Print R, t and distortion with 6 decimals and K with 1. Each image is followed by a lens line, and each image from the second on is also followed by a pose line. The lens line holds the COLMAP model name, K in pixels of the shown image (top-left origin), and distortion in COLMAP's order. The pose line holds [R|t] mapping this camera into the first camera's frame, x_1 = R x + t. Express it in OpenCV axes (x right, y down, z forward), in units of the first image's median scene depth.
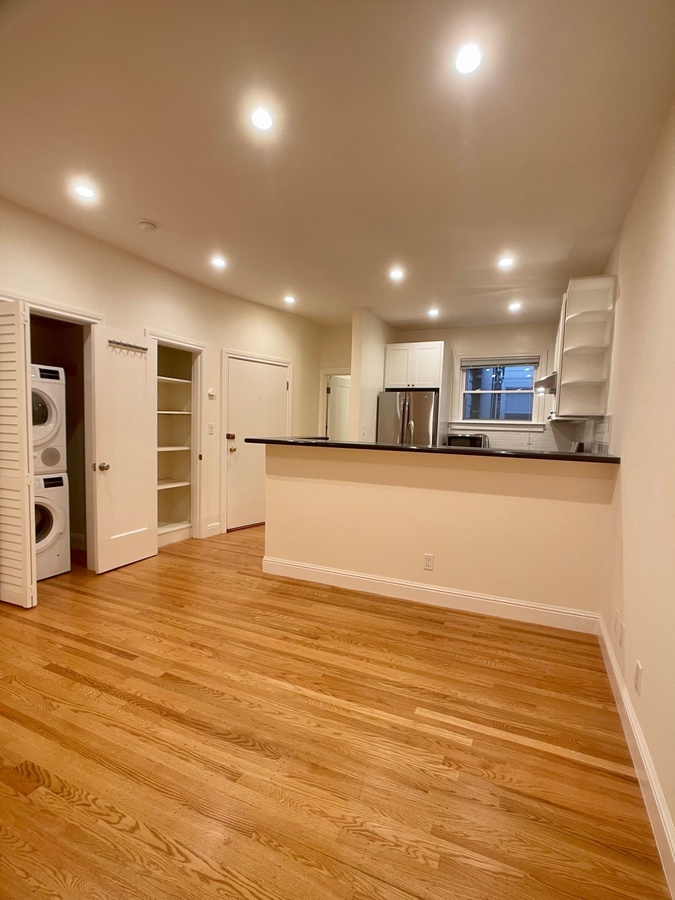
lens RADIAL K [[439.3, 0, 345.5], [0, 439.3, 459.8], [0, 0, 1]] dist [-0.012658, 0.004565]
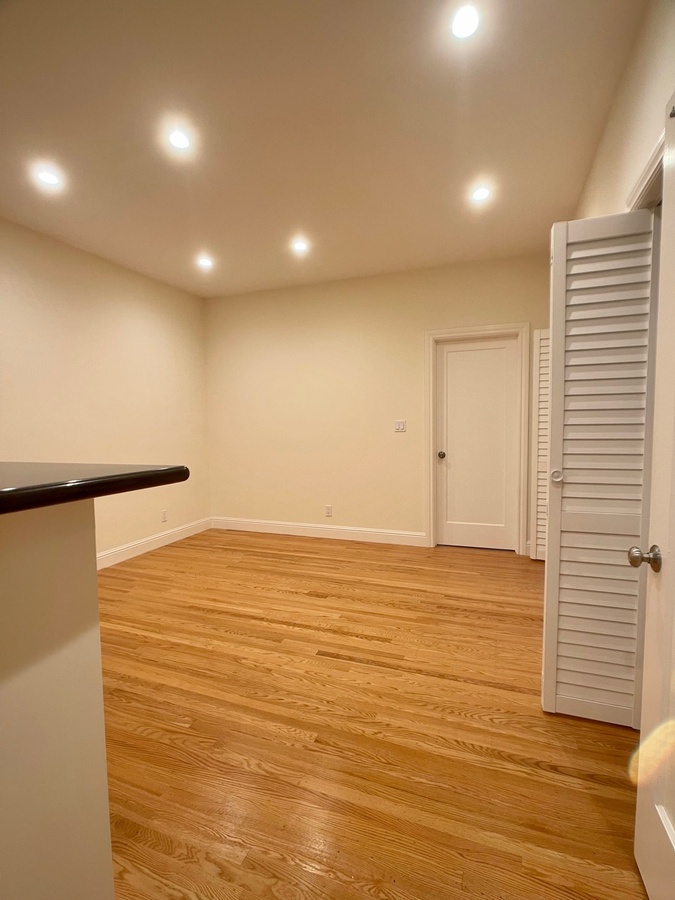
lens RADIAL K [[439.3, 0, 338.8], [0, 439.3, 452.0], [0, 0, 1]] dist [-0.012658, 0.004565]
pose [[-0.998378, -0.009407, -0.056158, -0.318845], [-0.017437, 0.989385, 0.144269, -0.102698], [0.054204, 0.145014, -0.987944, 1.320894]]
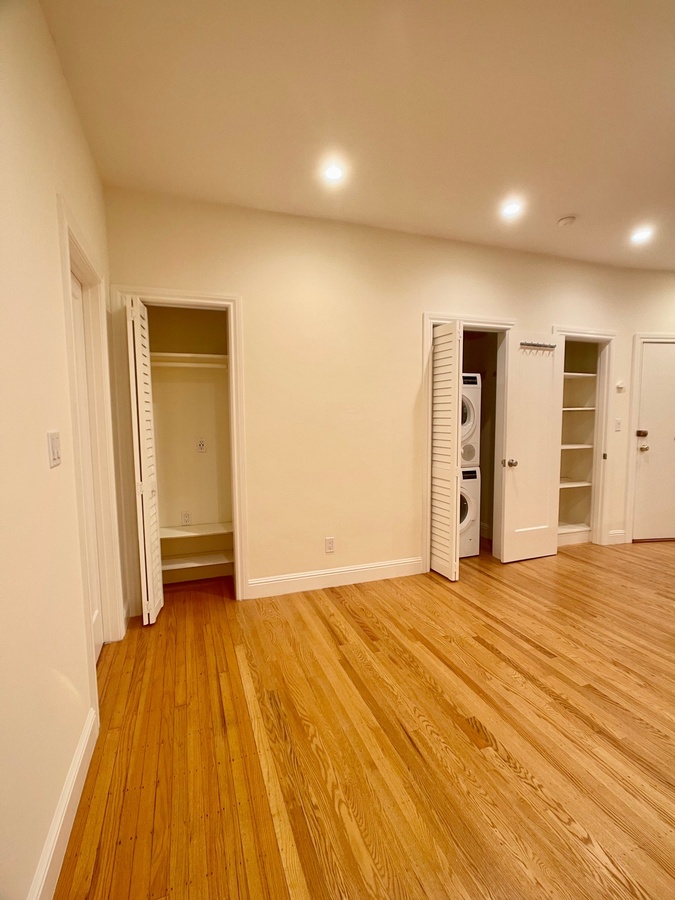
lens RADIAL K [[439.3, 0, 347.9], [0, 439.3, 453.5], [0, 0, 1]] dist [-0.012658, 0.004565]
pose [[0.700453, 0.027047, -0.713186, -0.074970], [-0.030946, 0.999493, 0.007511, -0.003167], [0.713028, 0.016809, 0.700935, -0.030112]]
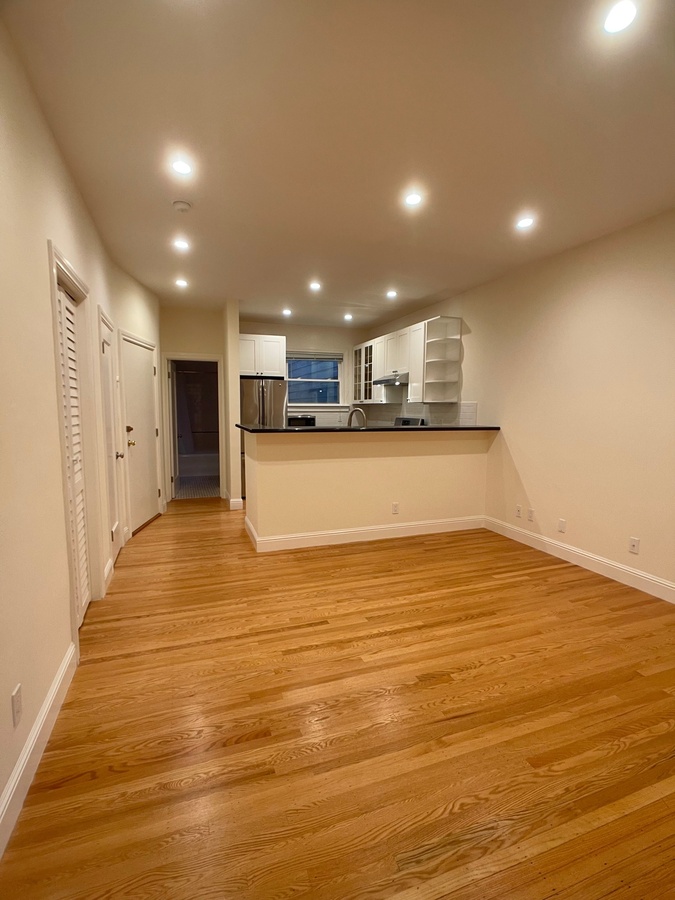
lens RADIAL K [[439.3, 0, 345.0], [0, 439.3, 455.5], [0, 0, 1]] dist [-0.012658, 0.004565]
pose [[0.713595, -0.100260, 0.693347, -0.829126], [0.069782, 0.994957, 0.072055, -0.047417], [-0.697075, -0.003035, 0.716992, 0.087948]]
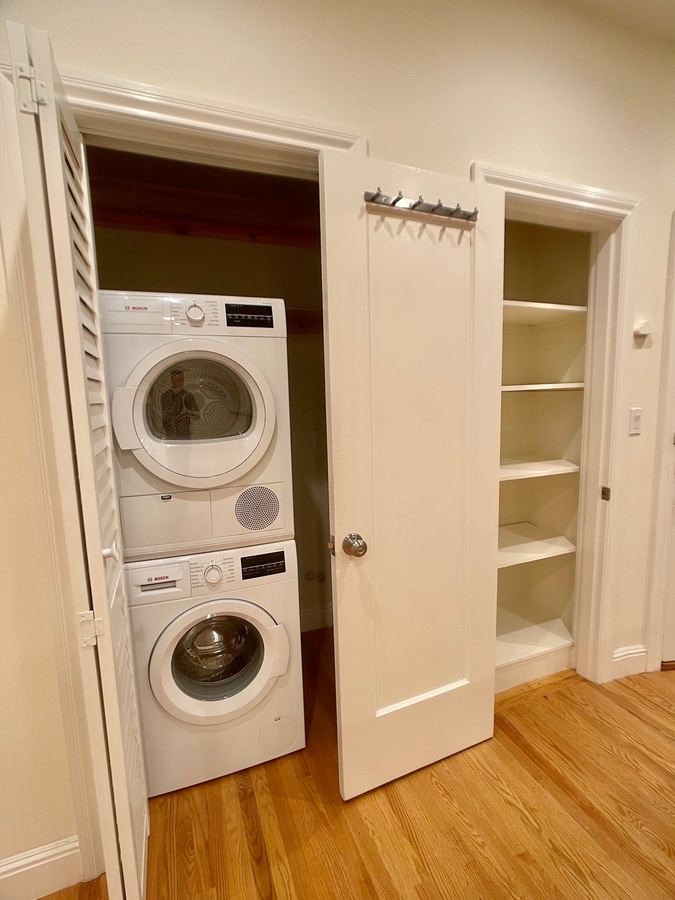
lens RADIAL K [[439.3, 0, 345.2], [0, 439.3, 451.2], [0, 0, 1]] dist [-0.012658, 0.004565]
pose [[0.717823, 0.040318, -0.695057, -0.305085], [-0.008773, 0.998766, 0.048875, -0.085148], [0.696170, -0.028986, 0.717291, 0.741707]]
